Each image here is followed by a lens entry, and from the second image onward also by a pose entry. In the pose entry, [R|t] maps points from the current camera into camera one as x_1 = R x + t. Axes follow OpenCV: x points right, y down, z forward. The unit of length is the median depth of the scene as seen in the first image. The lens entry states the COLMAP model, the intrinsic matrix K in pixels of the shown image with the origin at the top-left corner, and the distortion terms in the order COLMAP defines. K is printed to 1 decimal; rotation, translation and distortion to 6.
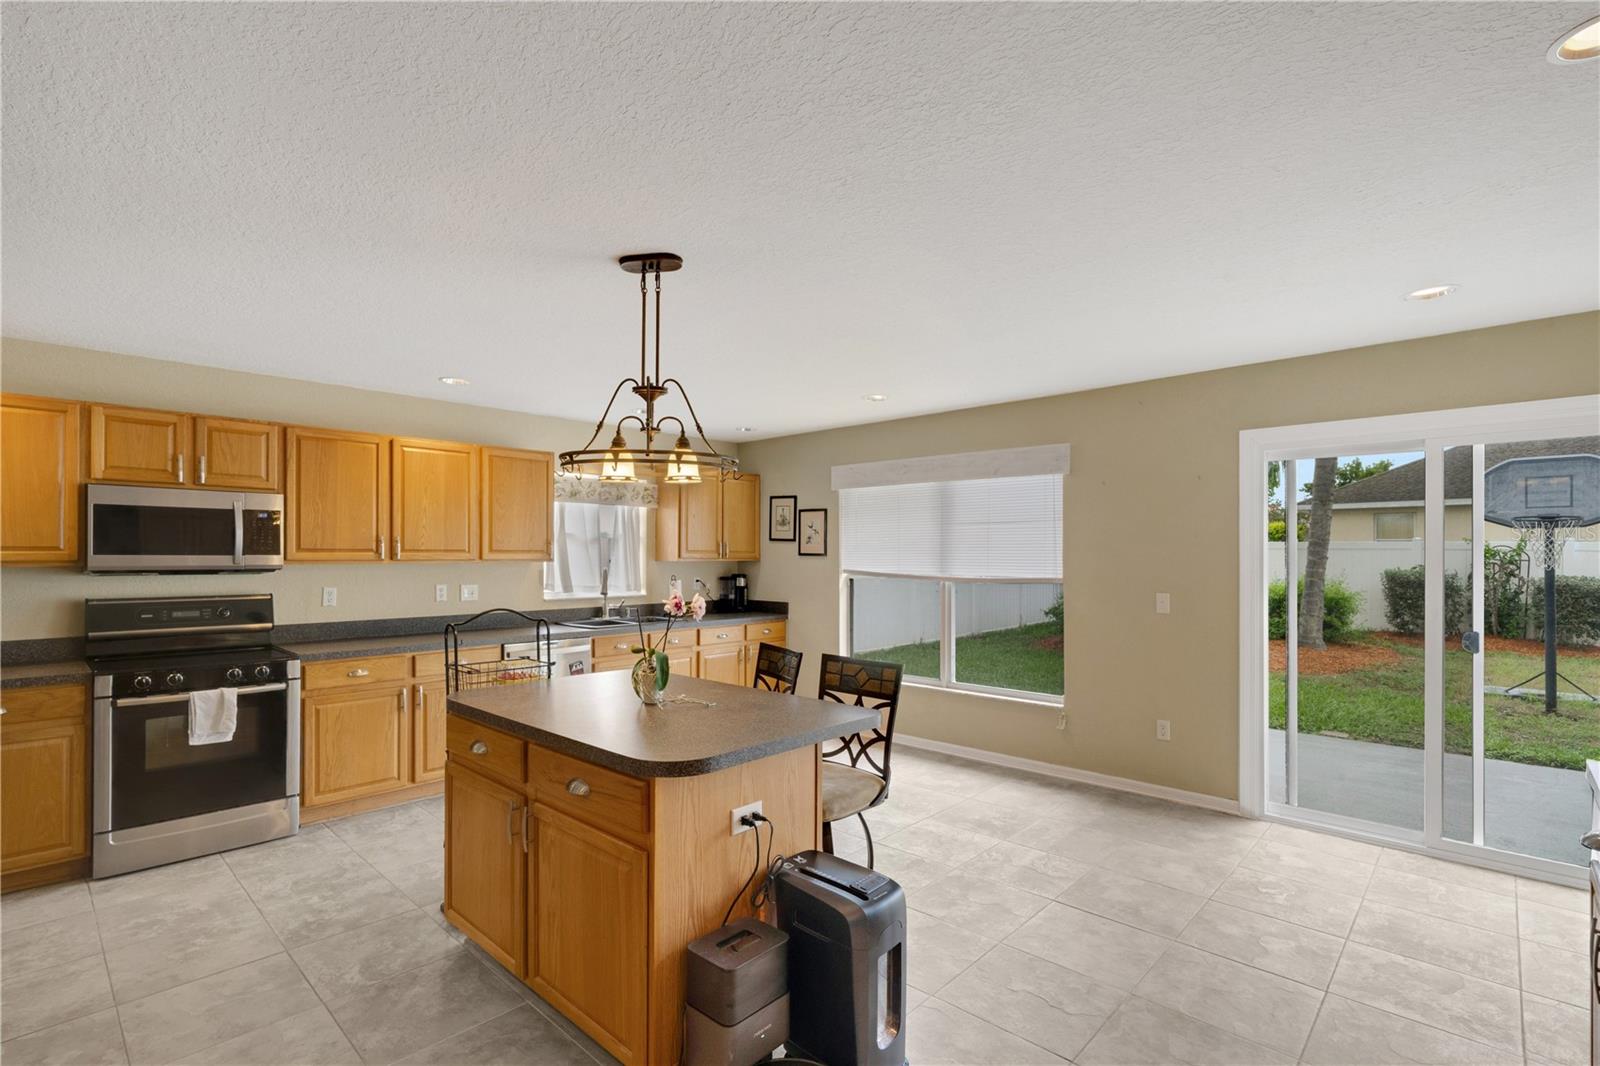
lens RADIAL K [[767.6, 0, 797.1], [0, 767.6, 551.1], [0, 0, 1]] dist [-0.001613, -0.000060]
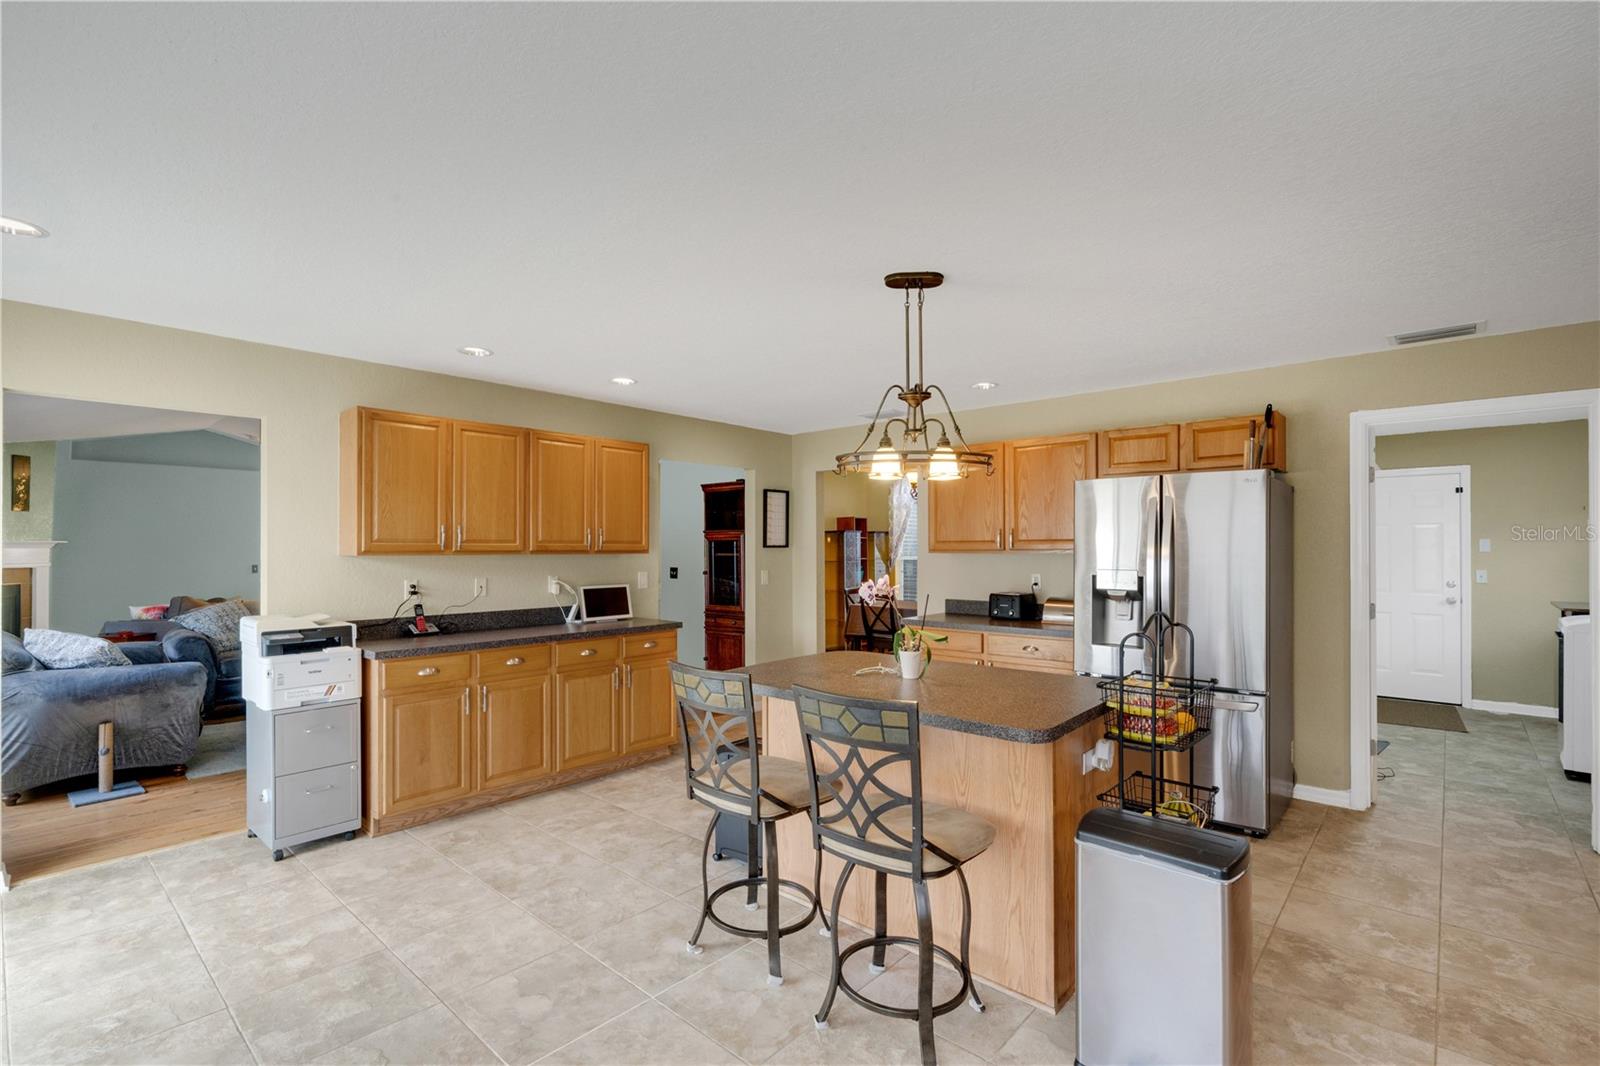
lens RADIAL K [[748.2, 0, 795.3], [0, 748.2, 542.8], [0, 0, 1]] dist [0.021349, 0.000133]
pose [[-0.999705, 0.001257, -0.024274, 0.003281], [0.001576, 0.999912, -0.013135, 0.010667], [0.024255, -0.013170, -0.999619, 1.440535]]
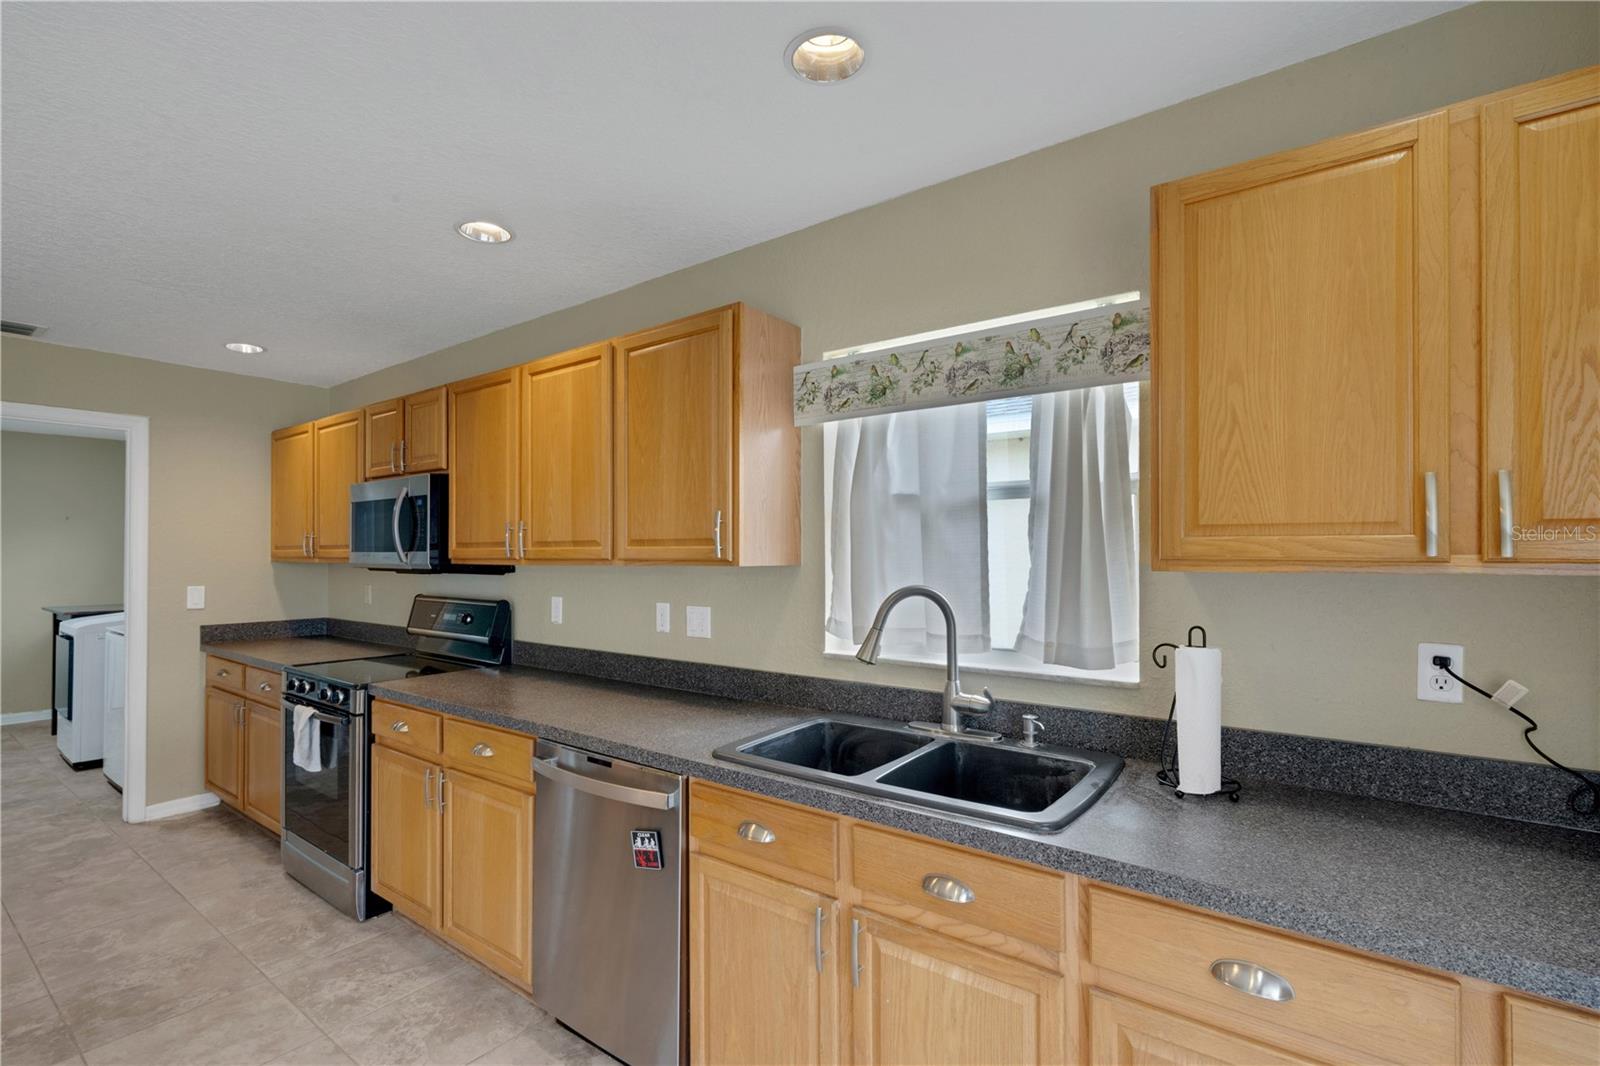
lens RADIAL K [[729.2, 0, 797.3], [0, 729.2, 548.4], [0, 0, 1]] dist [0.001266, 0.000511]
pose [[0.097537, -0.011277, -0.995168, 0.106795], [0.006015, 0.999924, -0.010741, 0.012317], [0.995214, -0.004938, 0.097597, 1.356117]]
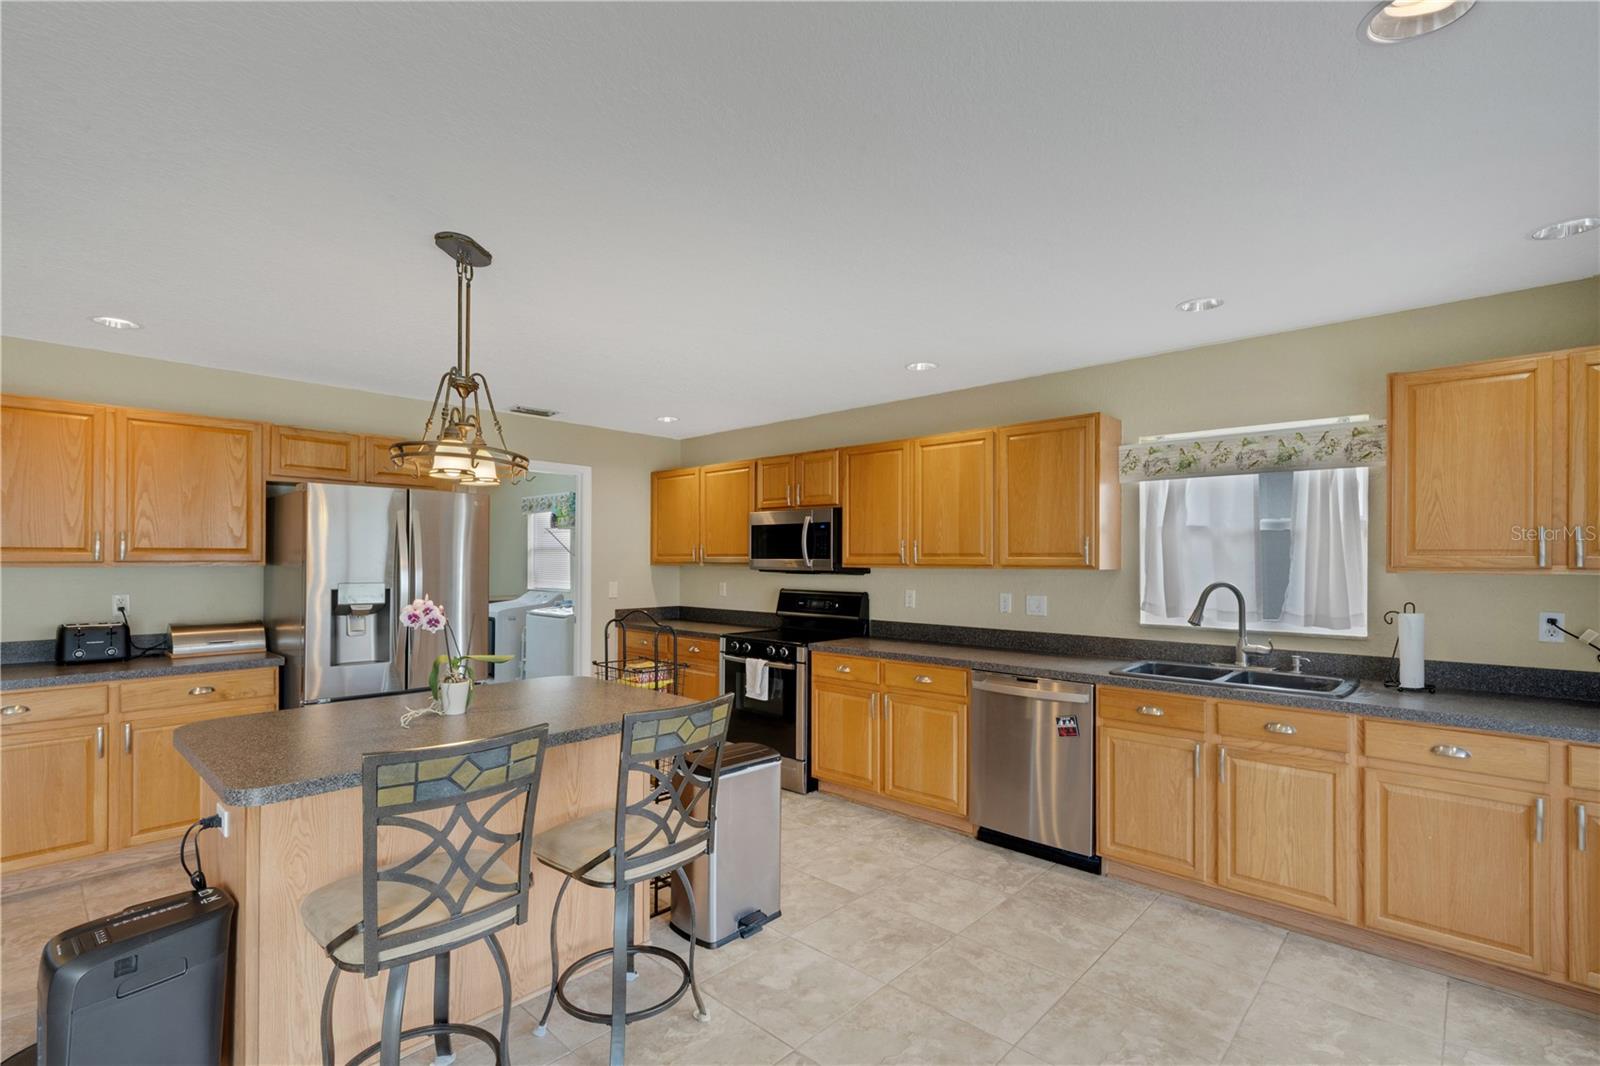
lens RADIAL K [[732.0, 0, 798.0], [0, 732.0, 557.8], [0, 0, 1]] dist [0.000513, 0.000592]
pose [[-0.014363, -0.004713, -0.999886, 0.481447], [0.002189, 0.999986, -0.004745, 0.008216], [0.999894, -0.002256, -0.014353, 1.005323]]
